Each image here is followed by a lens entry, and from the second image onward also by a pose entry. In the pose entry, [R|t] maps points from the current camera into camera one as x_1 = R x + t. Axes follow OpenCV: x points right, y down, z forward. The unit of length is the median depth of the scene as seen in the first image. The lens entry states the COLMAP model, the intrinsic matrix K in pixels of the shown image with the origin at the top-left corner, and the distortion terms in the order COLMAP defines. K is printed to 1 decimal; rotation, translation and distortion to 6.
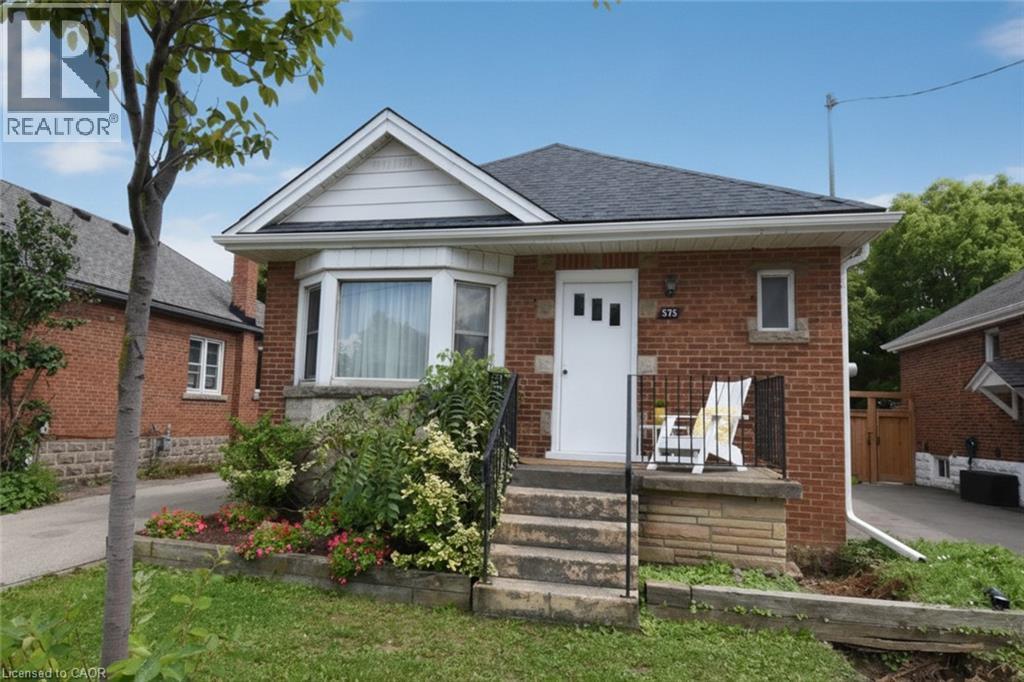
lens RADIAL K [[636.0, 0, 511.2], [0, 636.0, 353.8], [0, 0, 1]] dist [0.001633, 0.000092]
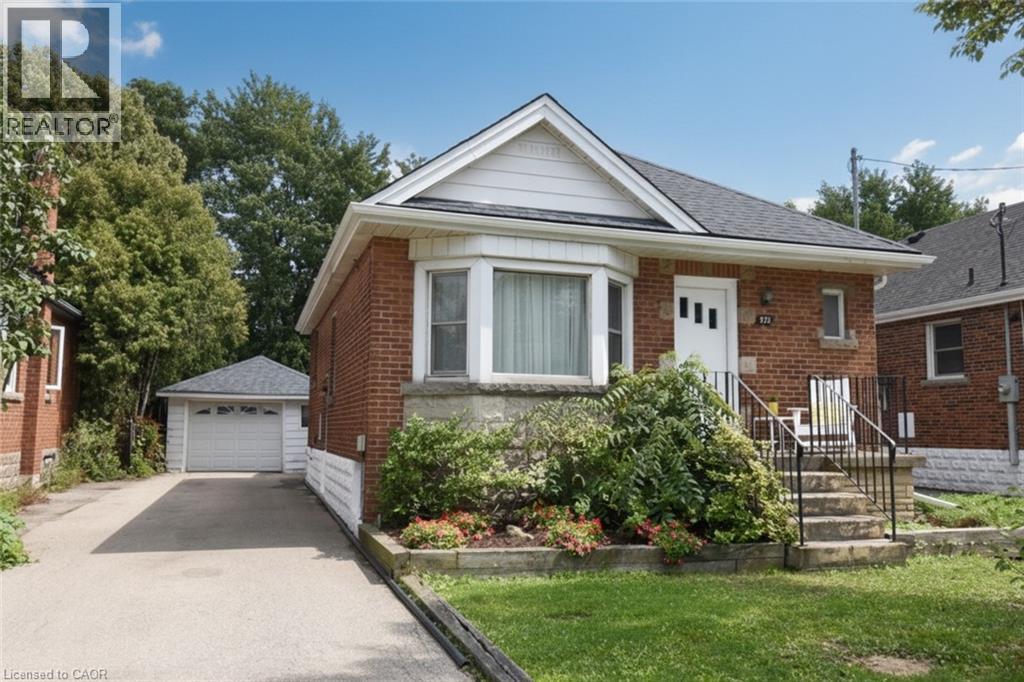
lens RADIAL K [[818.0, 0, 512.0], [0, 818.0, 341.0], [0, 0, 1]] dist [-0.002582, -0.002212]
pose [[0.859709, 0.028730, 0.509976, -0.882702], [-0.030904, 0.999513, -0.004212, -0.005948], [-0.509849, -0.012139, 0.860178, -0.042528]]
